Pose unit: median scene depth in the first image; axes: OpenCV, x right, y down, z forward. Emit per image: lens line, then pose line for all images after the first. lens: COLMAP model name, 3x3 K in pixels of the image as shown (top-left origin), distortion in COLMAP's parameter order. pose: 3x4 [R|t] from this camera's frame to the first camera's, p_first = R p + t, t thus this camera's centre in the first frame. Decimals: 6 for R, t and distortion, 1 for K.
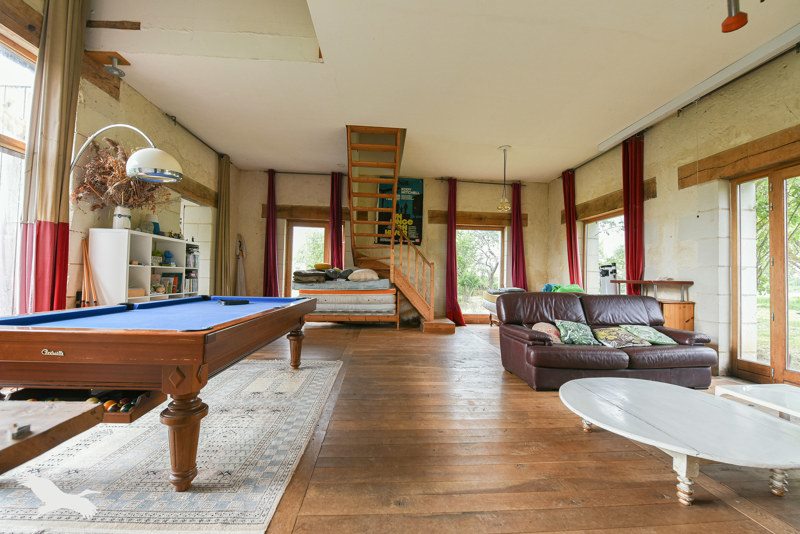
lens RADIAL K [[319.3, 0, 399.1], [0, 319.3, 266.7], [0, 0, 1]] dist [0.001204, 0.000053]
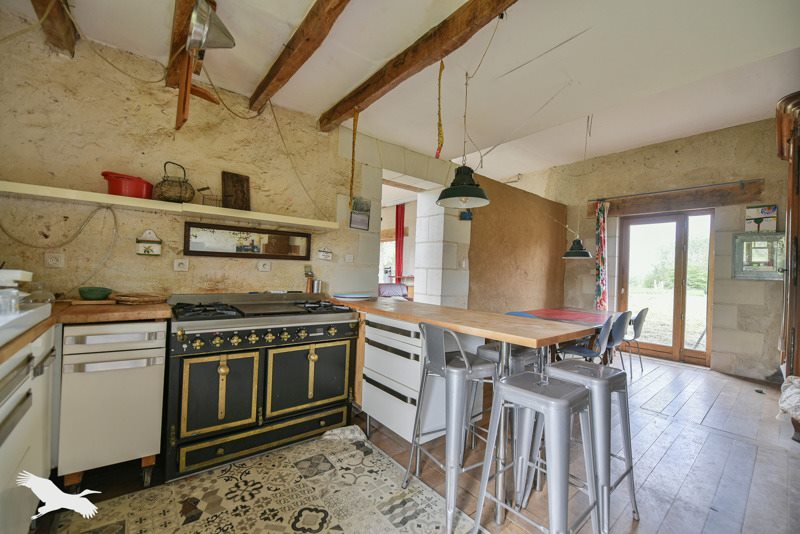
lens RADIAL K [[319.3, 0, 401.7], [0, 319.3, 269.1], [0, 0, 1]] dist [0.001204, 0.000053]
pose [[0.811692, 0.016460, 0.583854, -0.424557], [-0.033960, 0.999242, 0.019041, -0.040717], [-0.583098, -0.035283, 0.811635, -0.647215]]
